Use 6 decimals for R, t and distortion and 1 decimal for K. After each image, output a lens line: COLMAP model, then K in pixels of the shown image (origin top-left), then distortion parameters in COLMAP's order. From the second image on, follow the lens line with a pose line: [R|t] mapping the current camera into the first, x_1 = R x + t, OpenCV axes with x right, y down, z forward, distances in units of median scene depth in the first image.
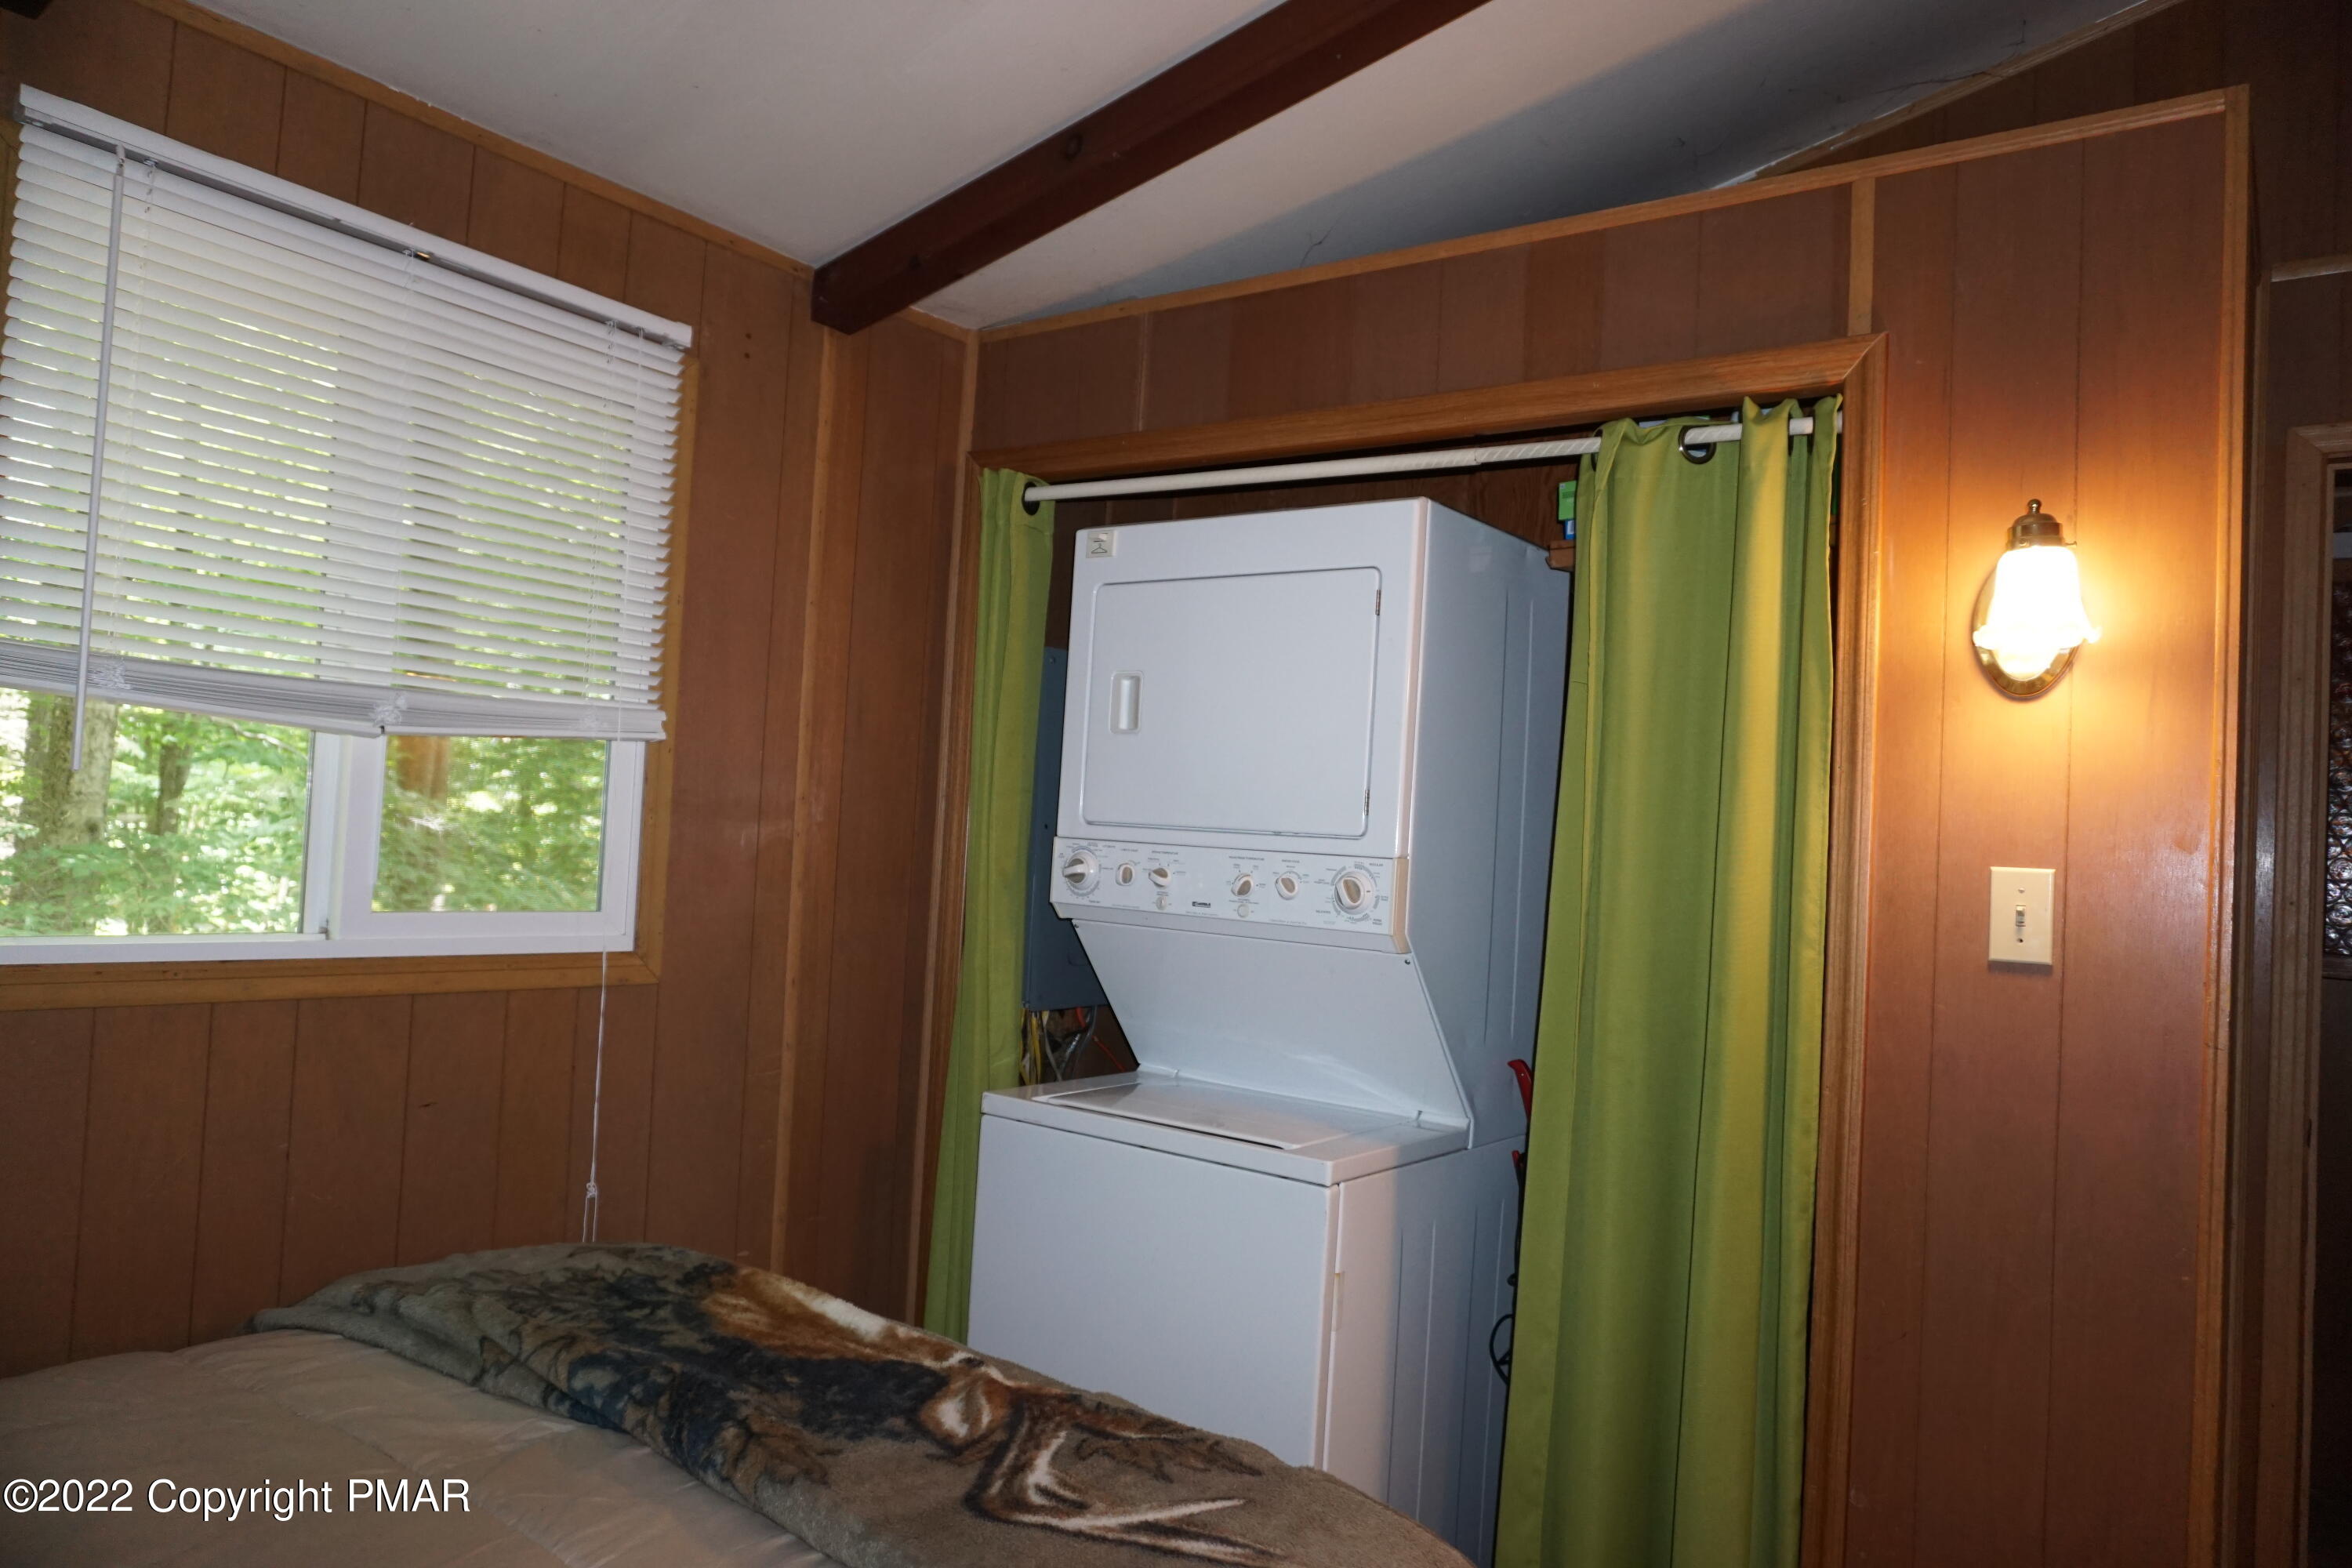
lens RADIAL K [[1584.6, 0, 1169.0], [0, 1584.6, 783.1], [0, 0, 1]] dist [-0.046403, 0.042395]
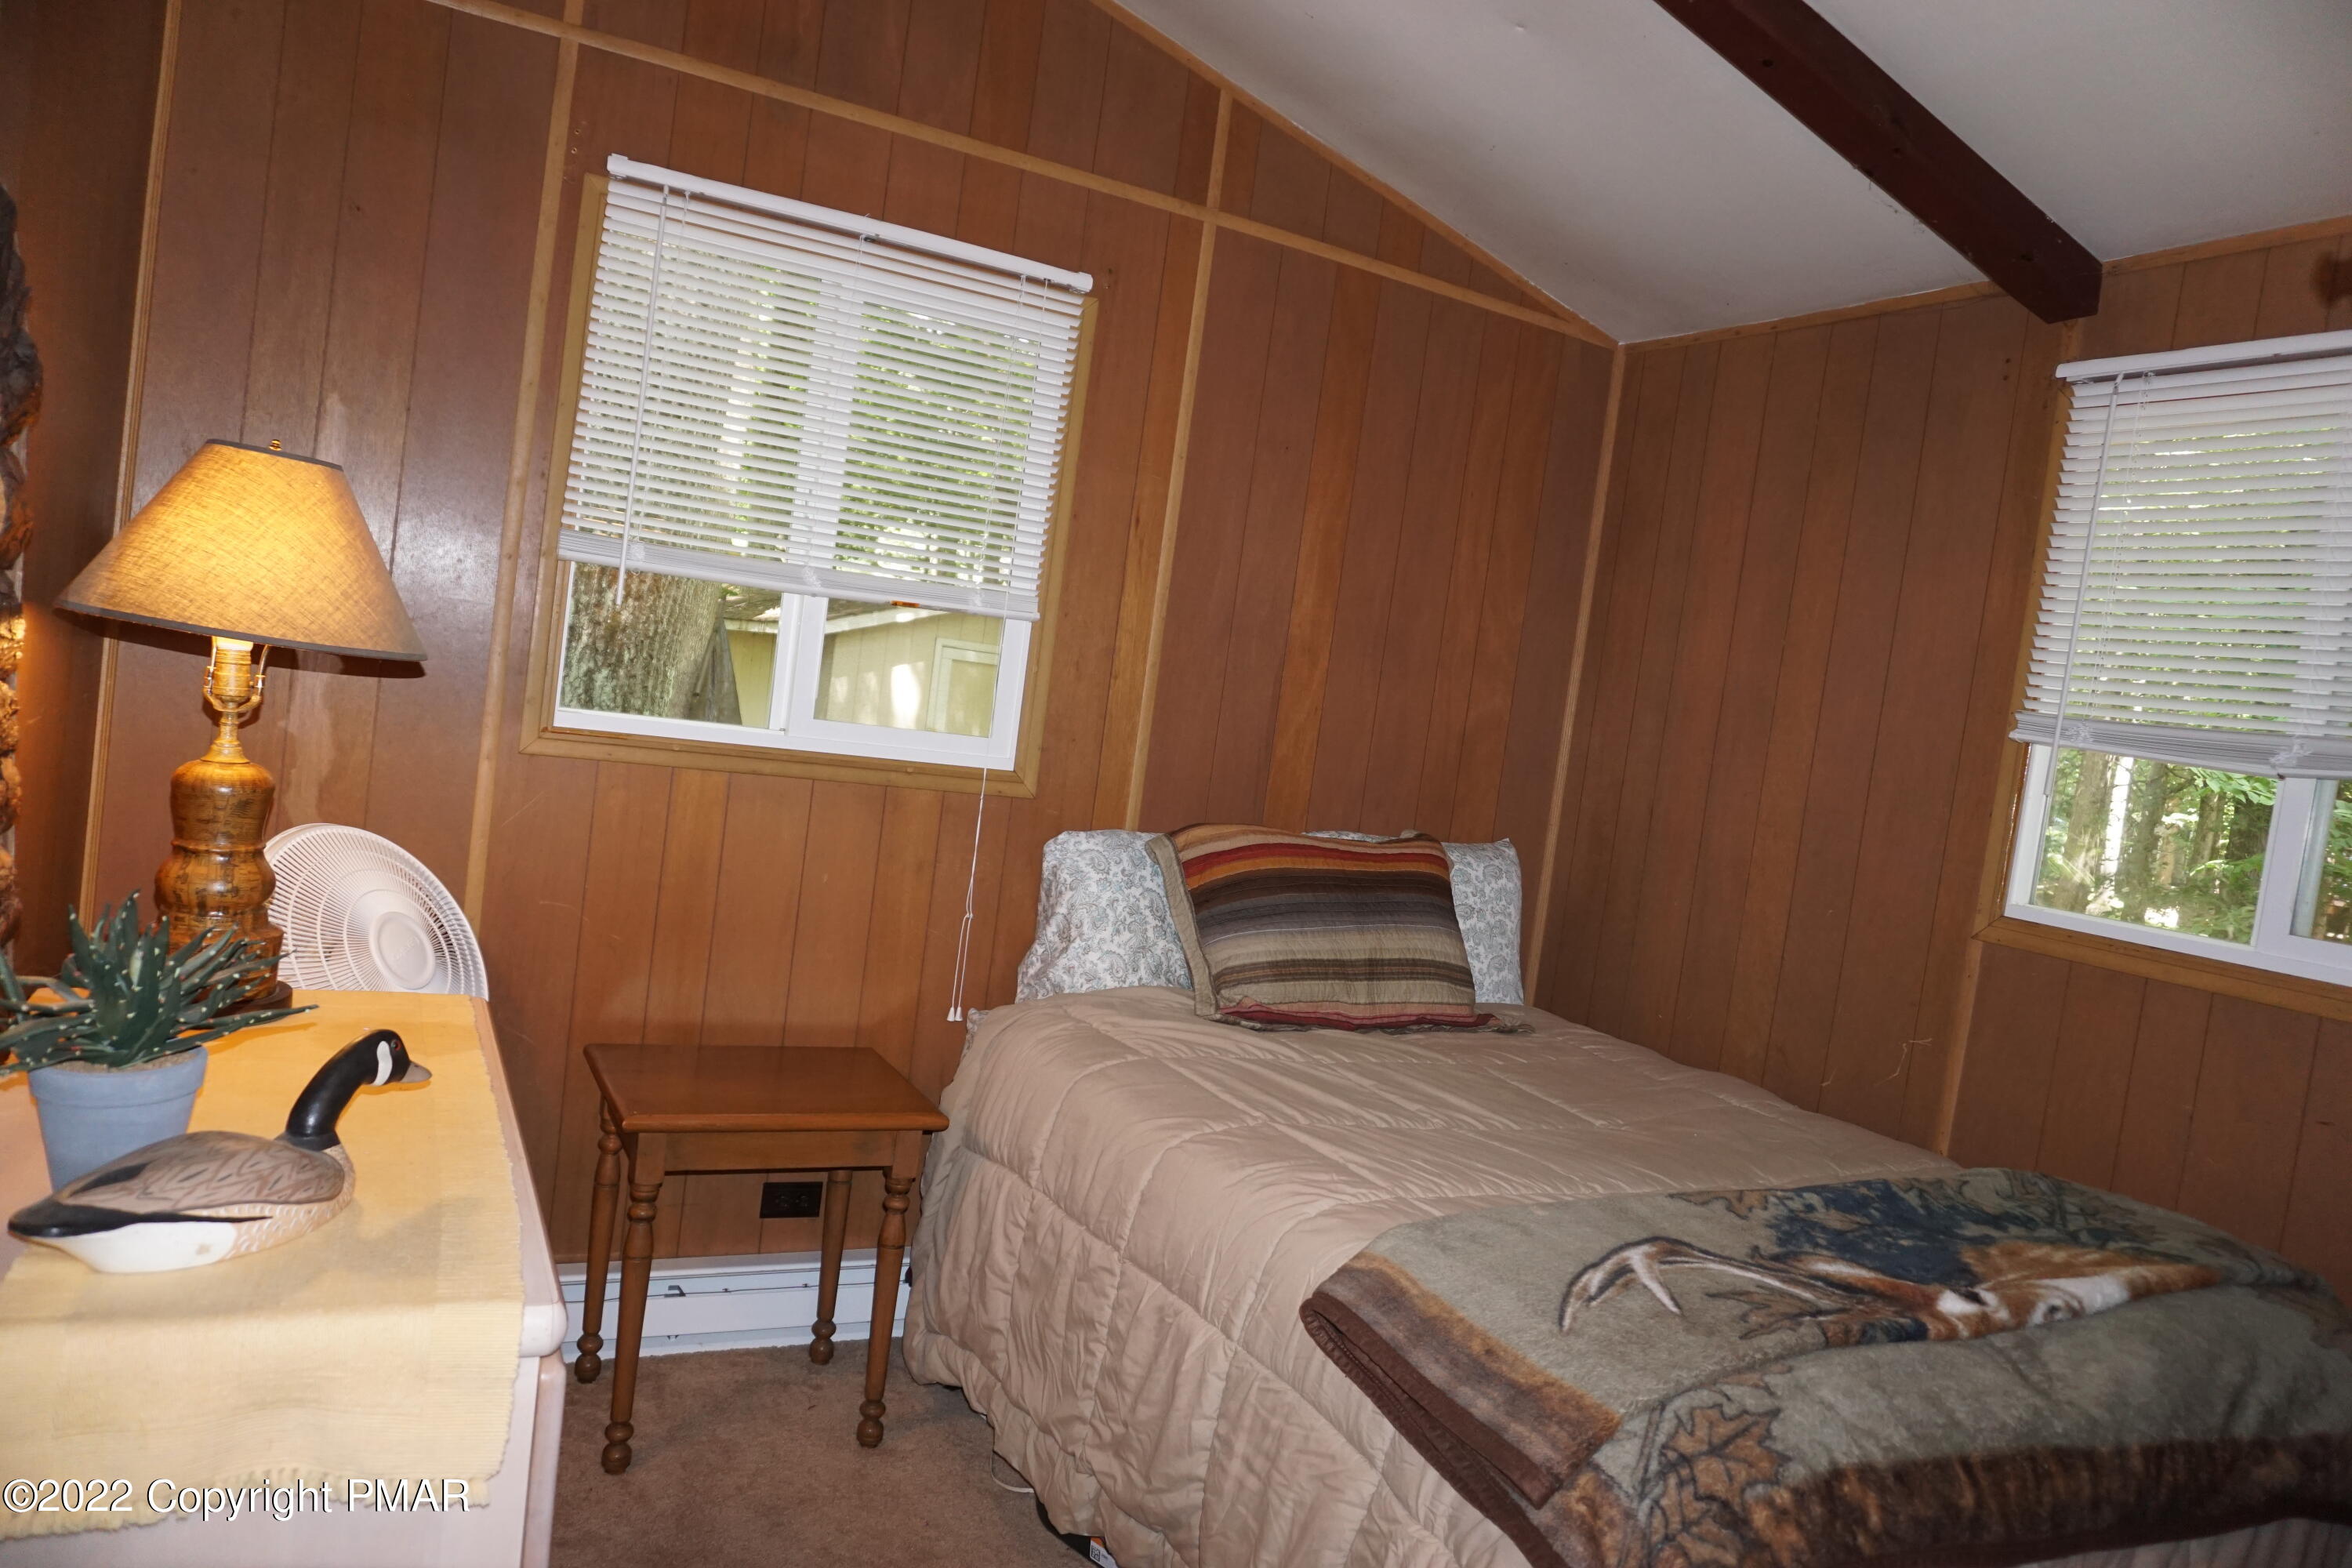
lens RADIAL K [[1584.6, 0, 1169.0], [0, 1584.6, 783.1], [0, 0, 1]] dist [-0.046403, 0.042395]
pose [[-0.445979, -0.059799, -0.893044, 1.239054], [-0.121203, 0.992610, -0.005938, 0.111910], [0.886799, 0.105591, -0.449931, 1.103370]]
